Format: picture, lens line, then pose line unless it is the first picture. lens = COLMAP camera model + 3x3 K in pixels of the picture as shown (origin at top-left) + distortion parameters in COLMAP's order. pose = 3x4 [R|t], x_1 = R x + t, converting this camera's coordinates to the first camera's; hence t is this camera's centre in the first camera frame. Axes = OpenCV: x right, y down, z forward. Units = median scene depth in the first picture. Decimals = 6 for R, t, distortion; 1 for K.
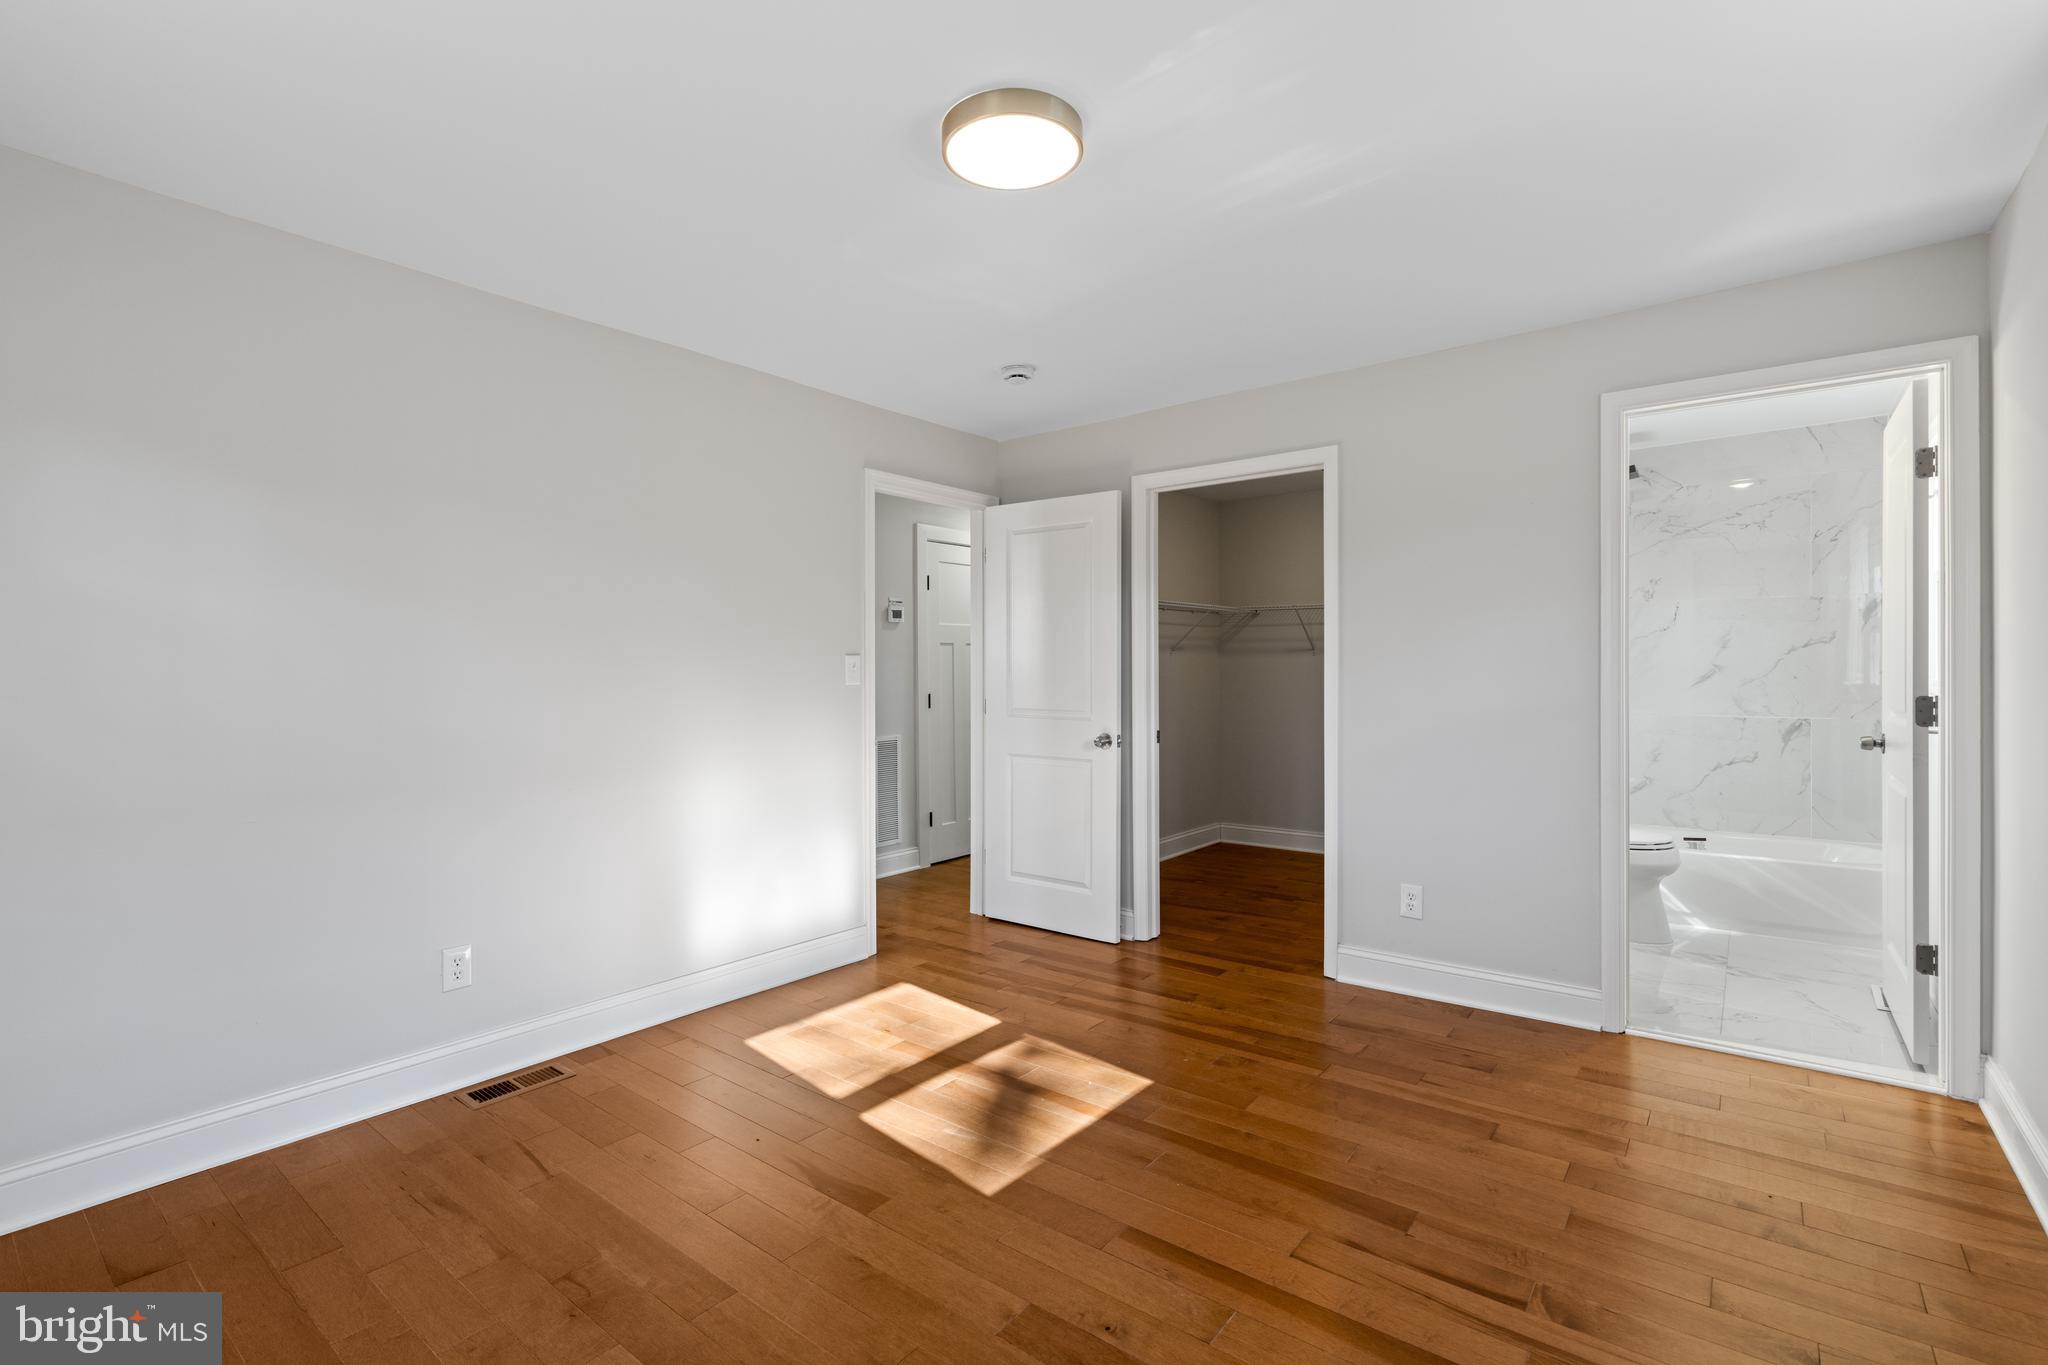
lens RADIAL K [[934.2, 0, 1025.2], [0, 934.2, 670.7], [0, 0, 1]] dist [-0.007610, 0.003729]
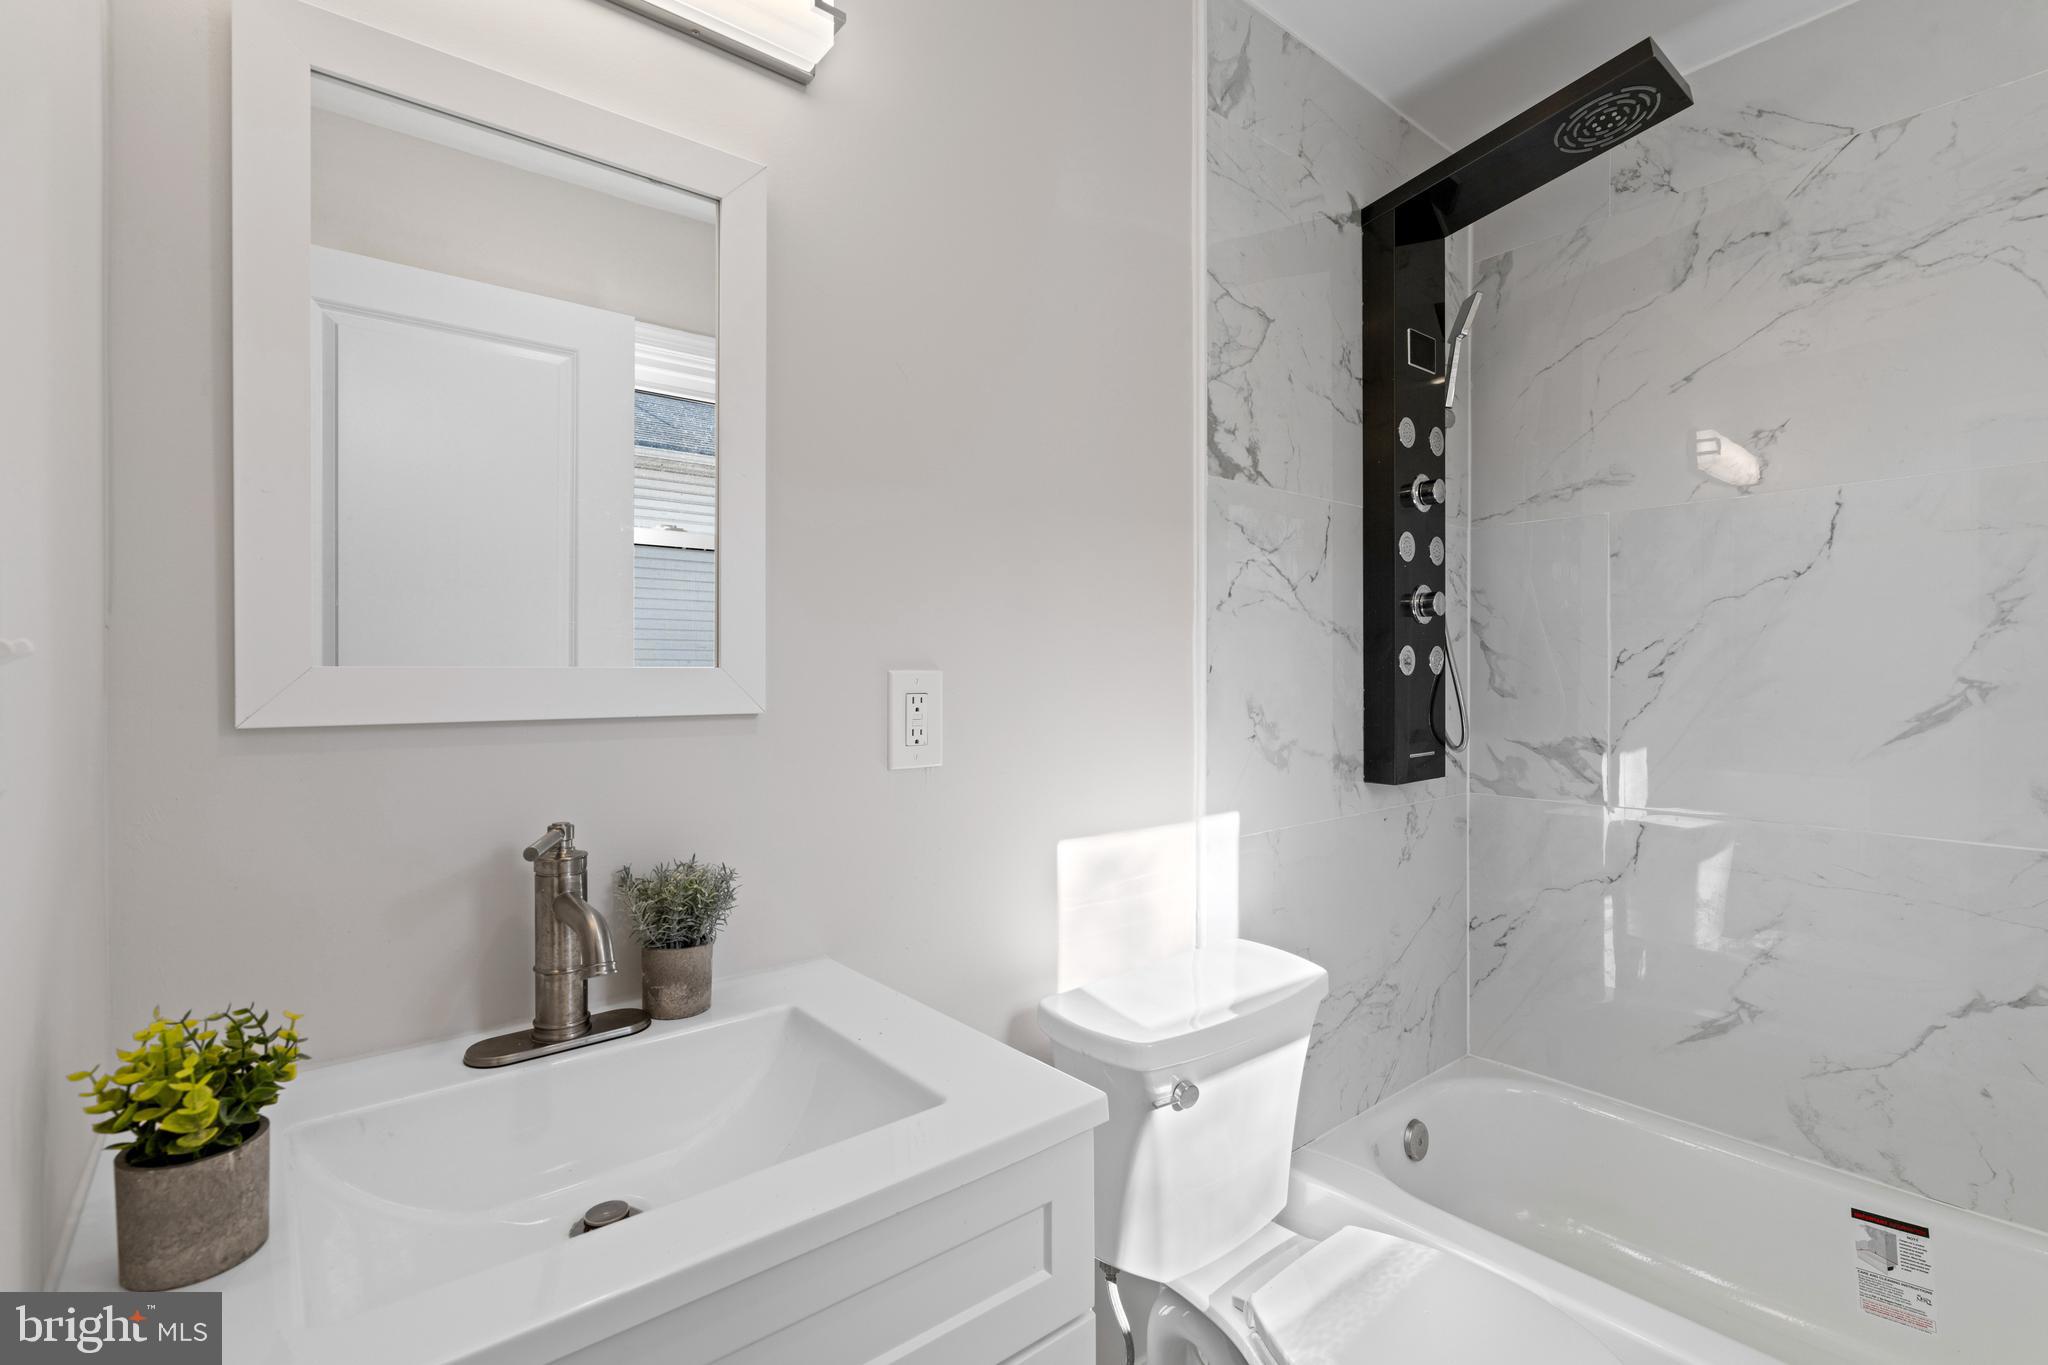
lens RADIAL K [[934.2, 0, 1025.6], [0, 934.2, 679.6], [0, 0, 1]] dist [-0.007610, 0.003729]
pose [[0.976911, 0.004746, -0.213594, 0.564160], [-0.003697, 0.999979, 0.005311, -0.007859], [0.213615, -0.004398, 0.976908, 0.709973]]
